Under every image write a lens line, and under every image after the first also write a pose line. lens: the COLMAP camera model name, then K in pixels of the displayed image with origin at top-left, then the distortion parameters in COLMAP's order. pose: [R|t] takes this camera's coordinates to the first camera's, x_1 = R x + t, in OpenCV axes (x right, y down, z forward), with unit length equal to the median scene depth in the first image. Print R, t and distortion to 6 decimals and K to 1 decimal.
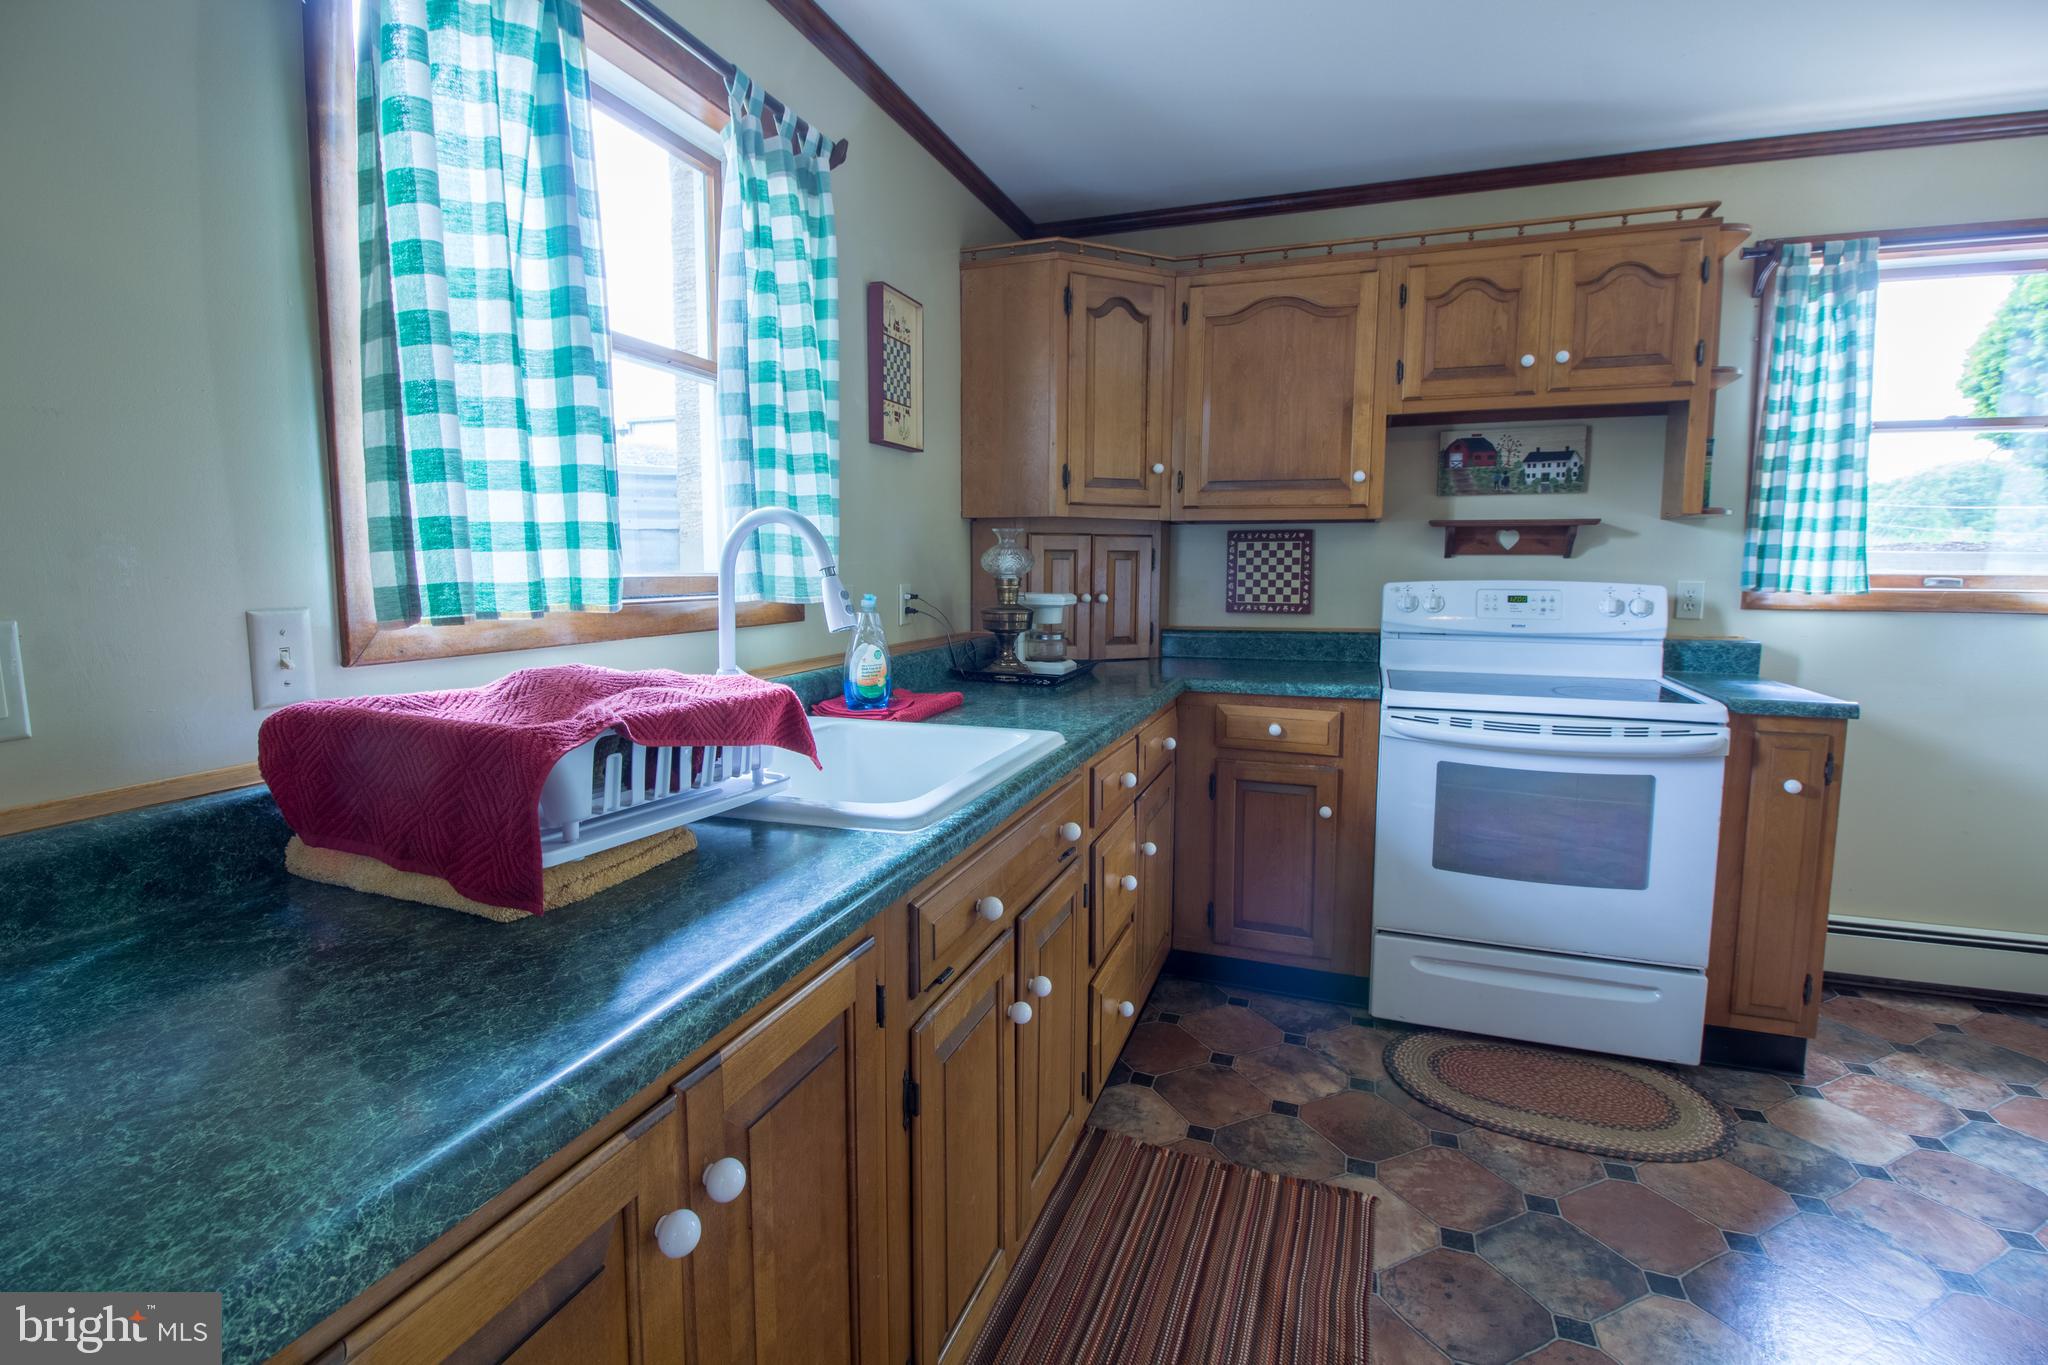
lens RADIAL K [[952.0, 0, 1014.2], [0, 952.0, 666.7], [0, 0, 1]] dist [-0.001926, -0.011414]
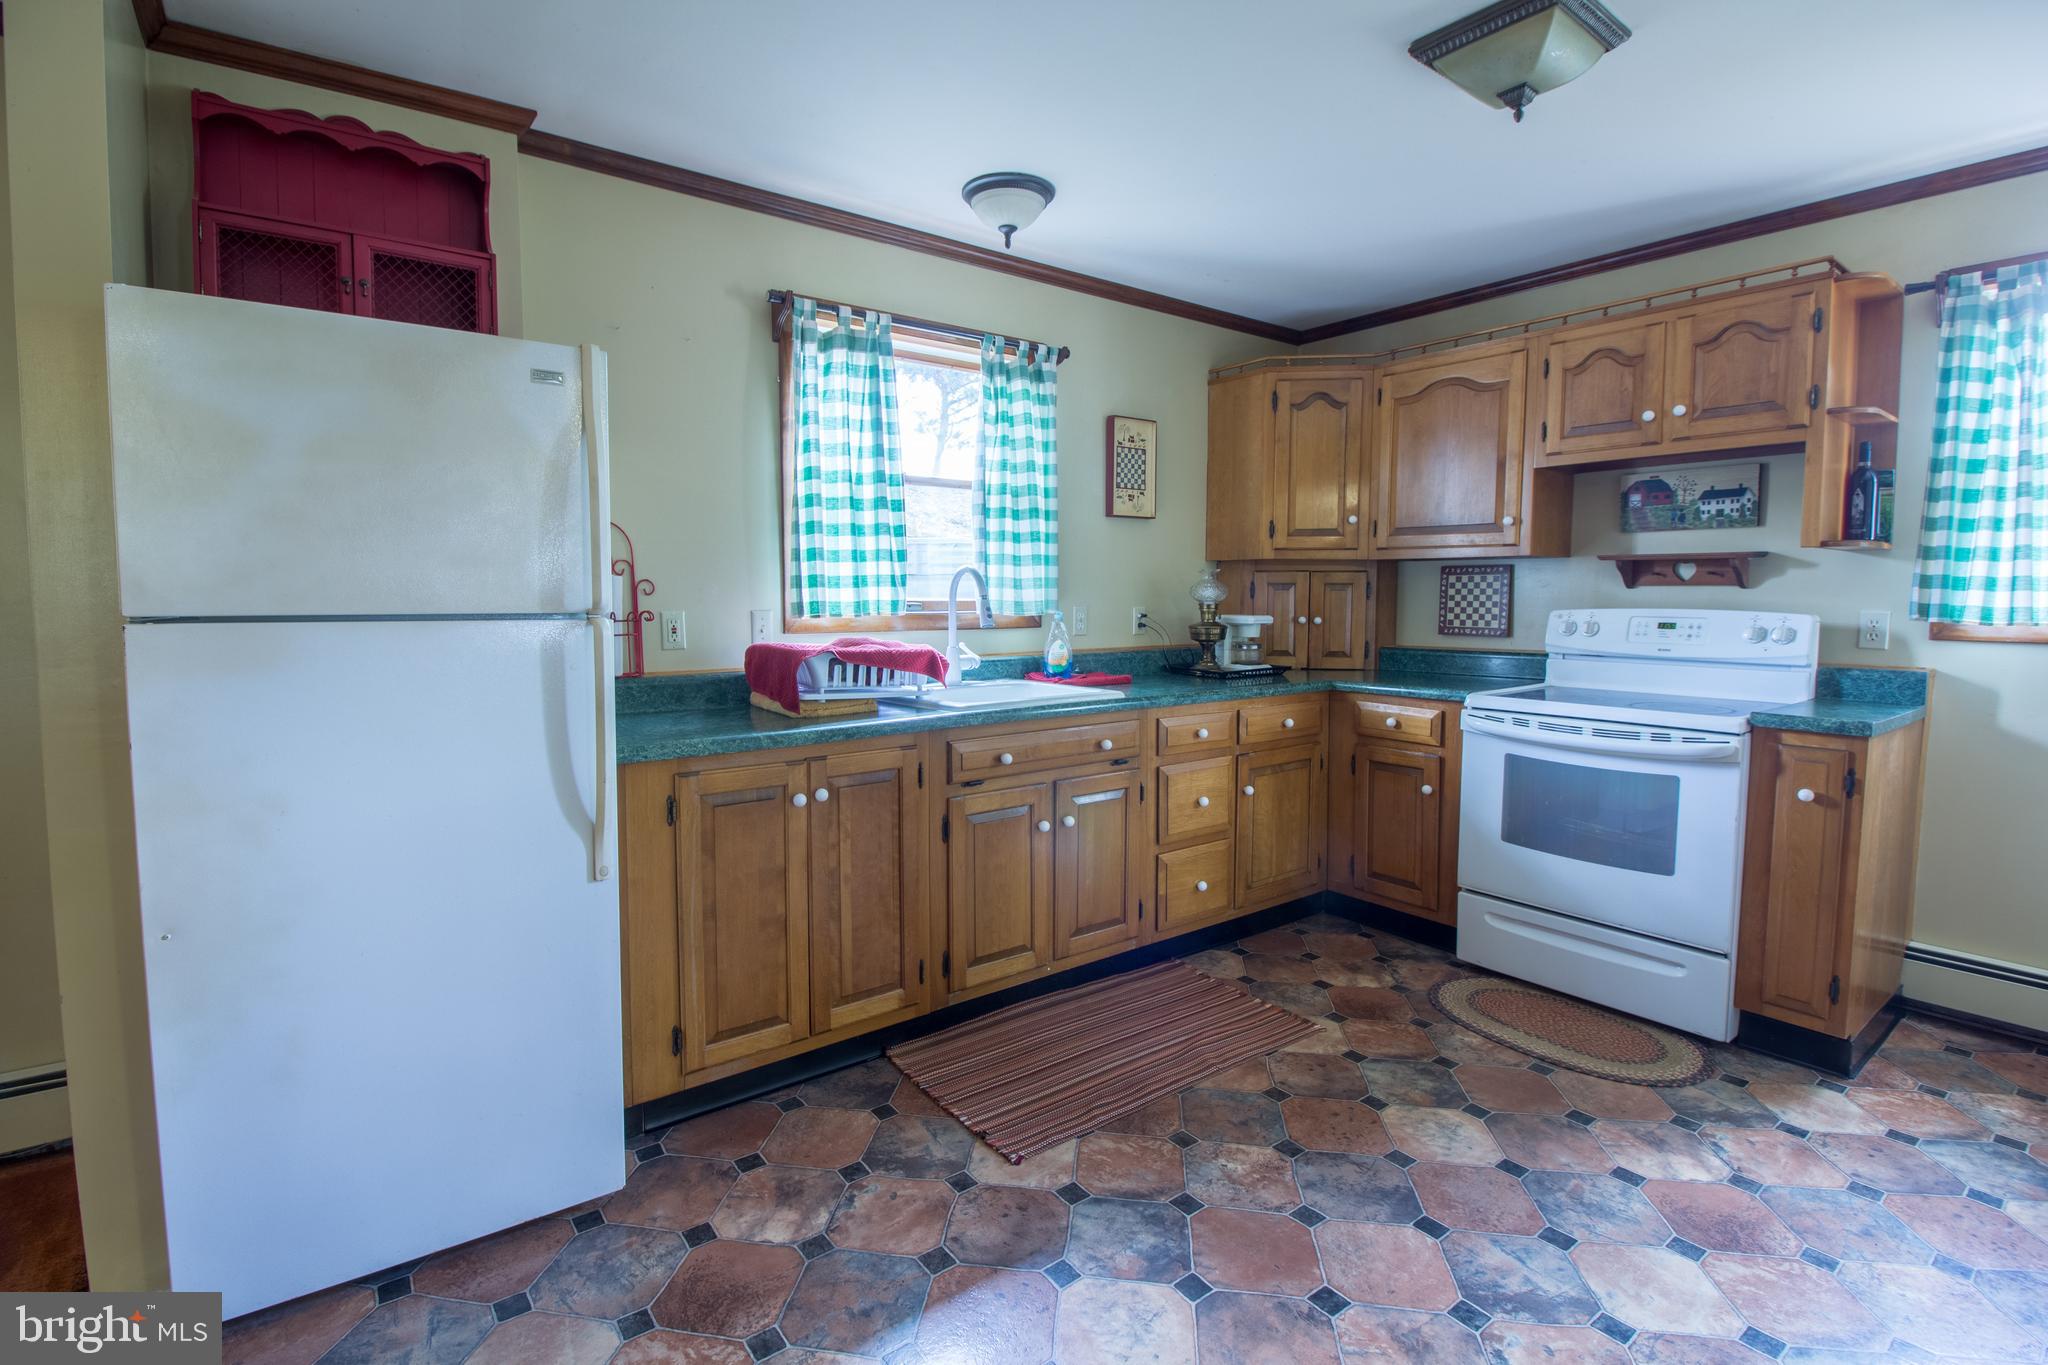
lens RADIAL K [[952.0, 0, 1009.5], [0, 952.0, 674.5], [0, 0, 1]] dist [-0.001926, -0.011414]
pose [[0.838024, 0.045848, -0.543704, 0.562430], [-0.058511, 0.998269, -0.006006, 0.041740], [0.542487, 0.036846, 0.839256, -0.381342]]
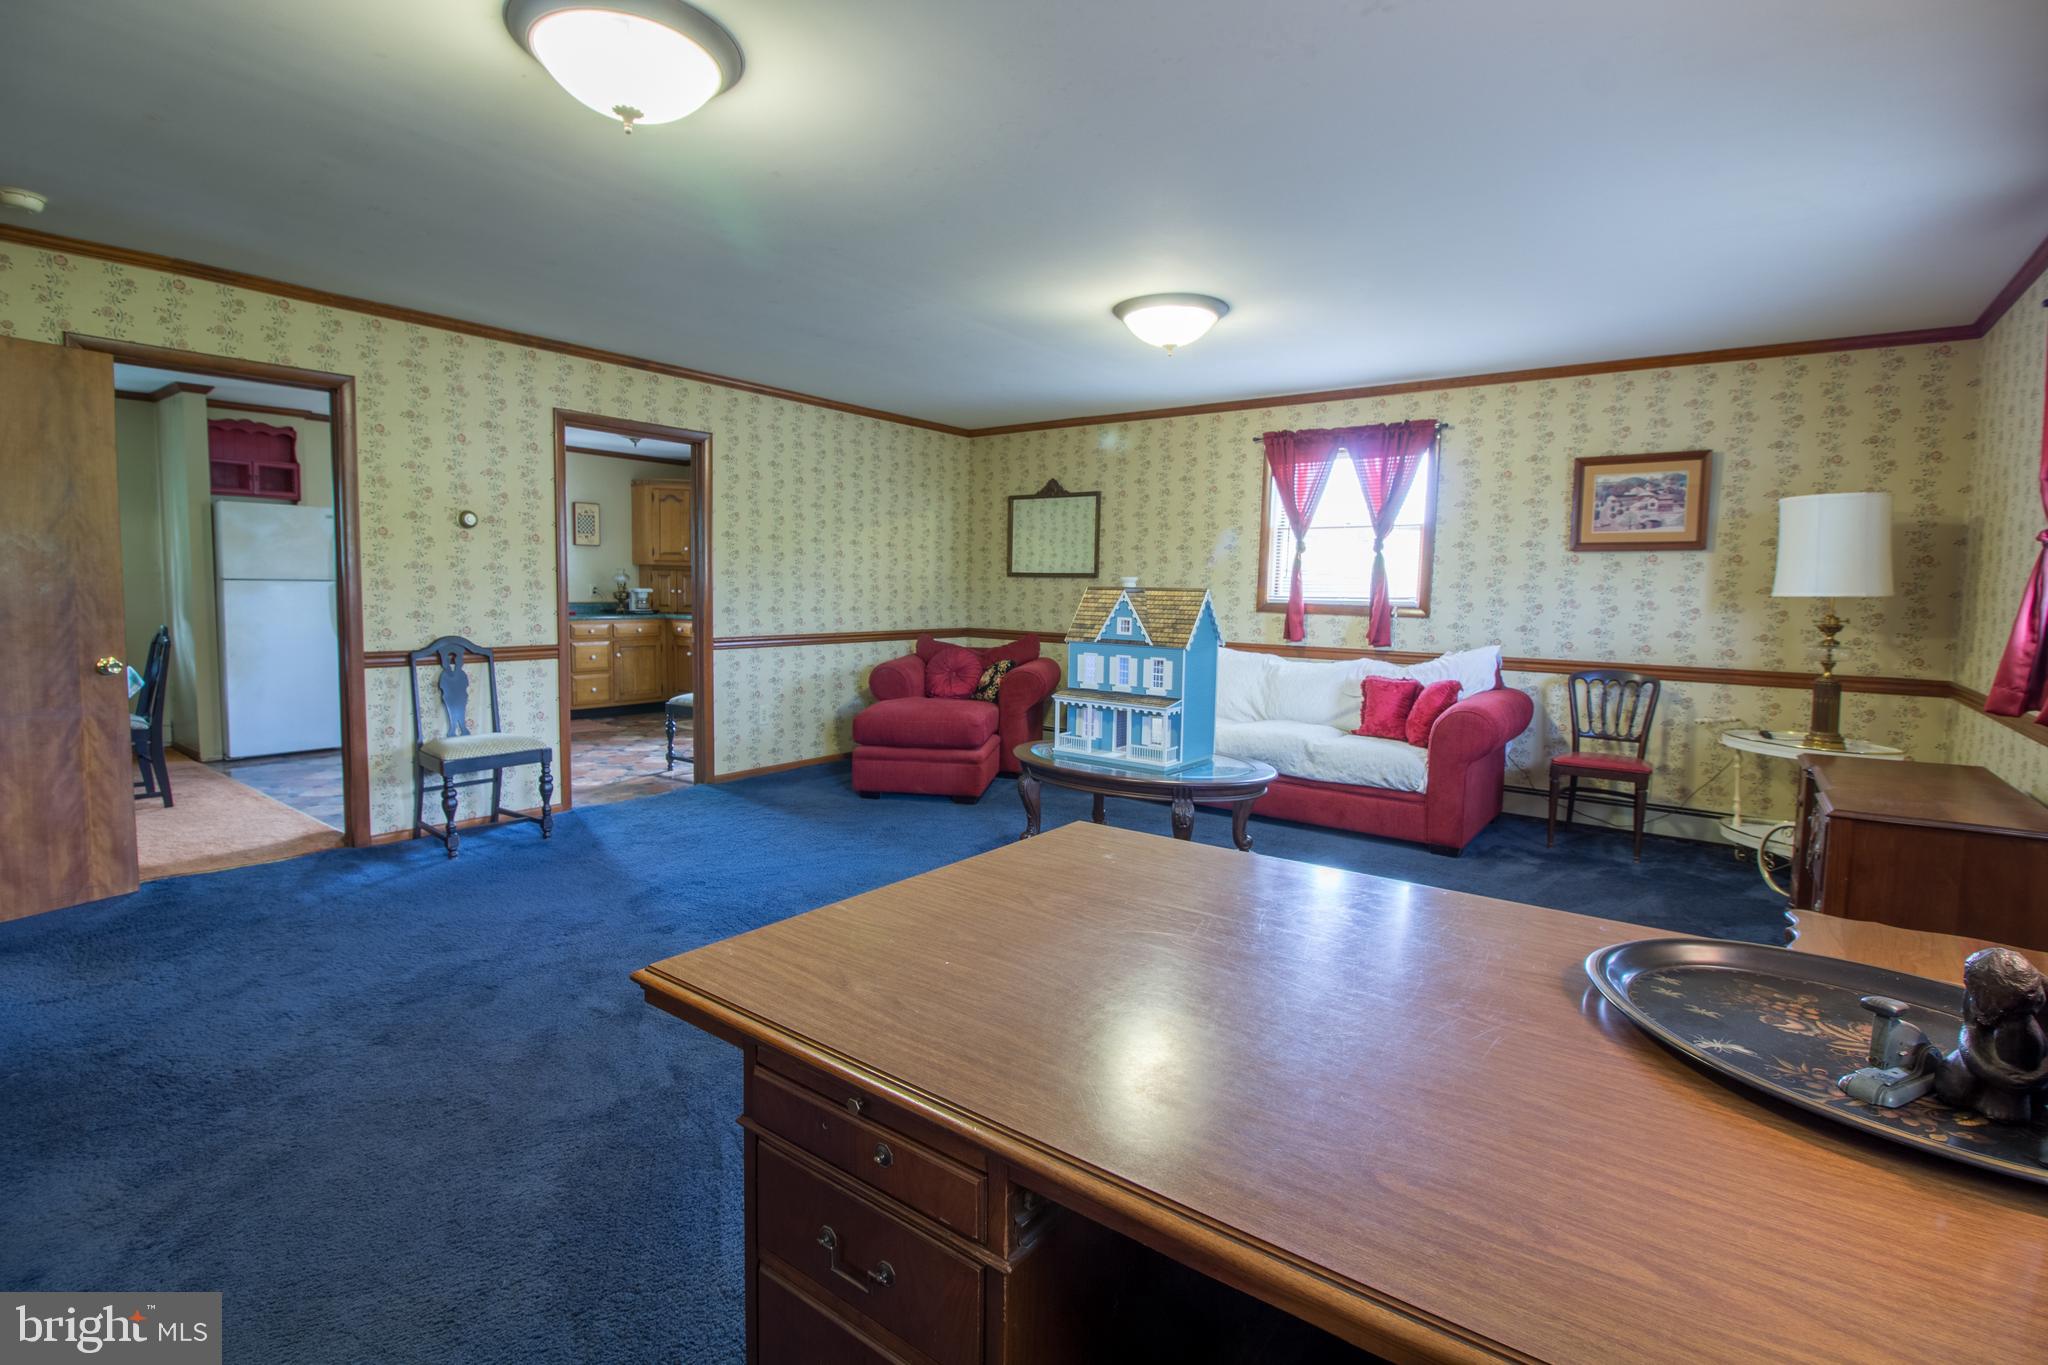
lens RADIAL K [[952.0, 0, 1012.9], [0, 952.0, 665.7], [0, 0, 1]] dist [-0.001926, -0.011414]
pose [[0.957474, 0.038849, -0.285892, 2.442309], [-0.046208, 0.998750, -0.019040, 0.211274], [0.284795, 0.031441, 0.958073, -1.933465]]
